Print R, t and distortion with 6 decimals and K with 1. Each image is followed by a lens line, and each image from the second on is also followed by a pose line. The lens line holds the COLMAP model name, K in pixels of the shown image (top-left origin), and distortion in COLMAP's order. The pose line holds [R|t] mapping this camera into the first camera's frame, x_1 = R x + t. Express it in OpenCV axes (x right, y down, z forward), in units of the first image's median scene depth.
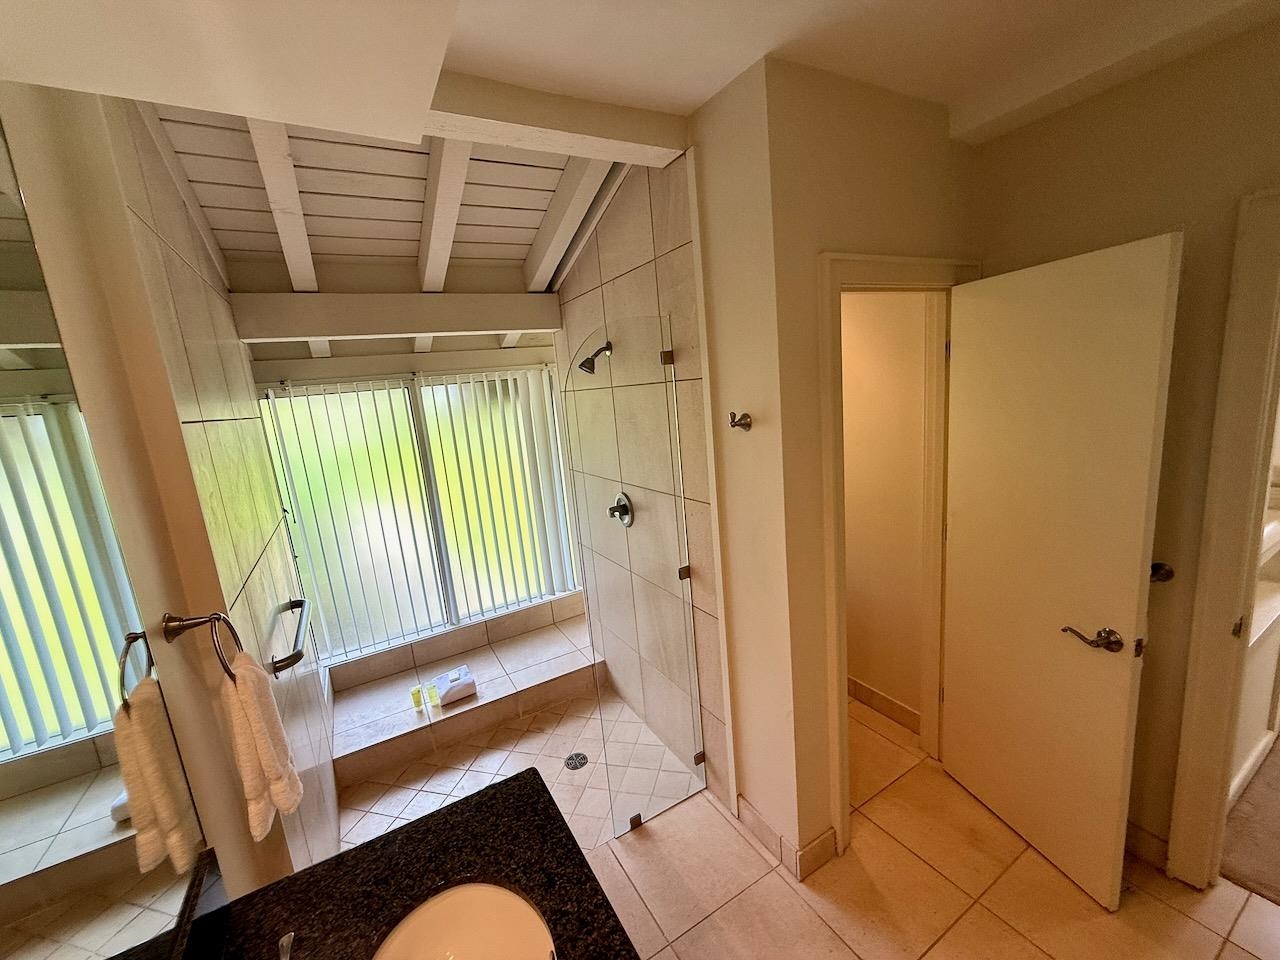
lens RADIAL K [[510.4, 0, 635.6], [0, 510.4, 479.1], [0, 0, 1]] dist [-0.001278, -0.000361]
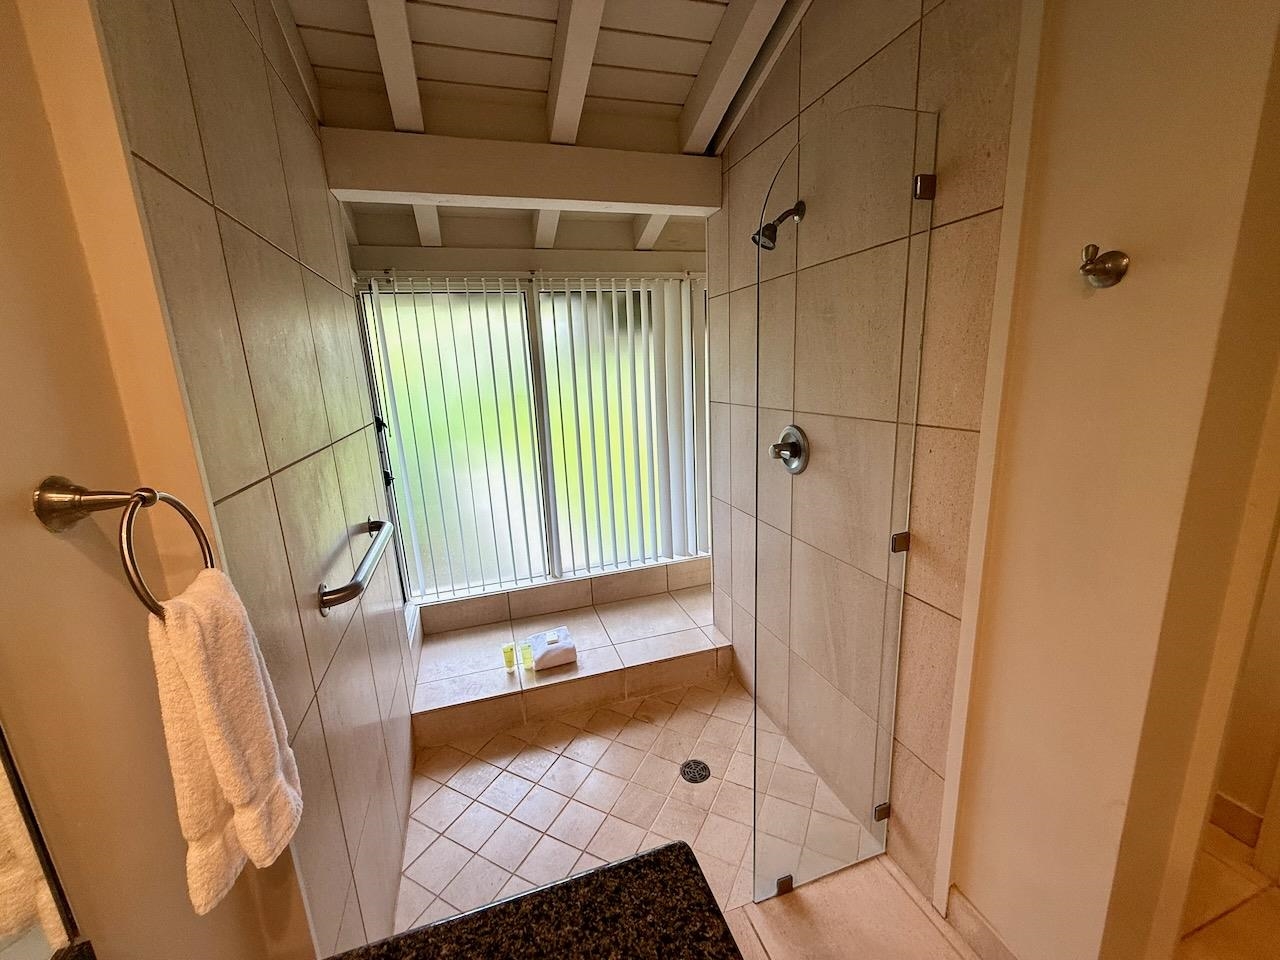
lens RADIAL K [[510.4, 0, 635.6], [0, 510.4, 479.1], [0, 0, 1]] dist [-0.001278, -0.000361]
pose [[0.977154, 0.090855, -0.192133, -0.095949], [-0.081007, 0.994994, 0.058521, 0.076169], [0.196488, -0.041620, 0.979622, 0.245326]]
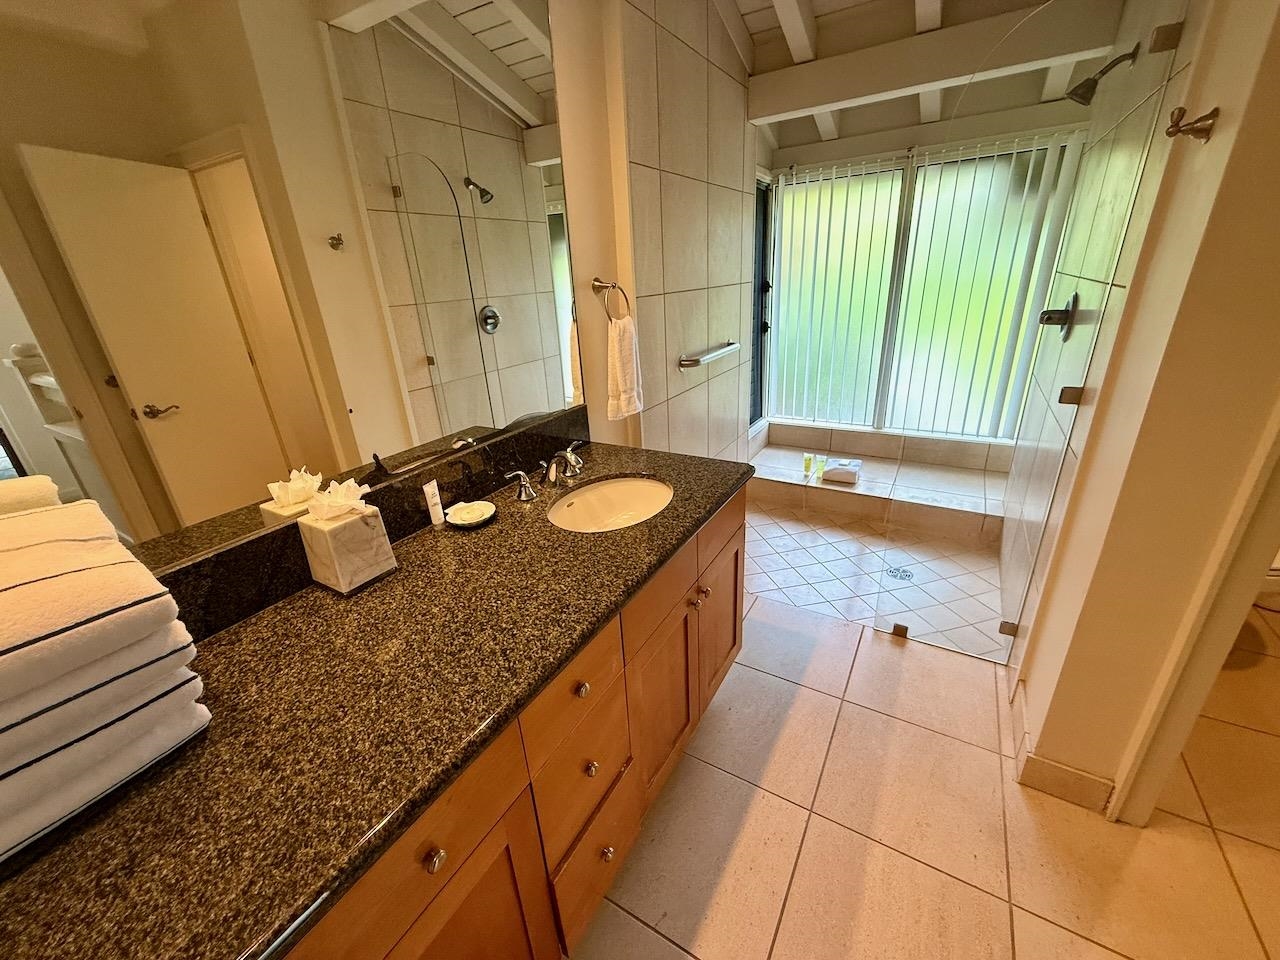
lens RADIAL K [[507.0, 0, 635.9], [0, 507.0, 481.4], [0, 0, 1]] dist [-0.002543, -0.000429]
pose [[0.486584, 0.392358, -0.780571, 0.333876], [-0.147915, 0.917576, 0.369019, 0.098442], [0.861021, -0.064101, 0.504513, 0.068711]]
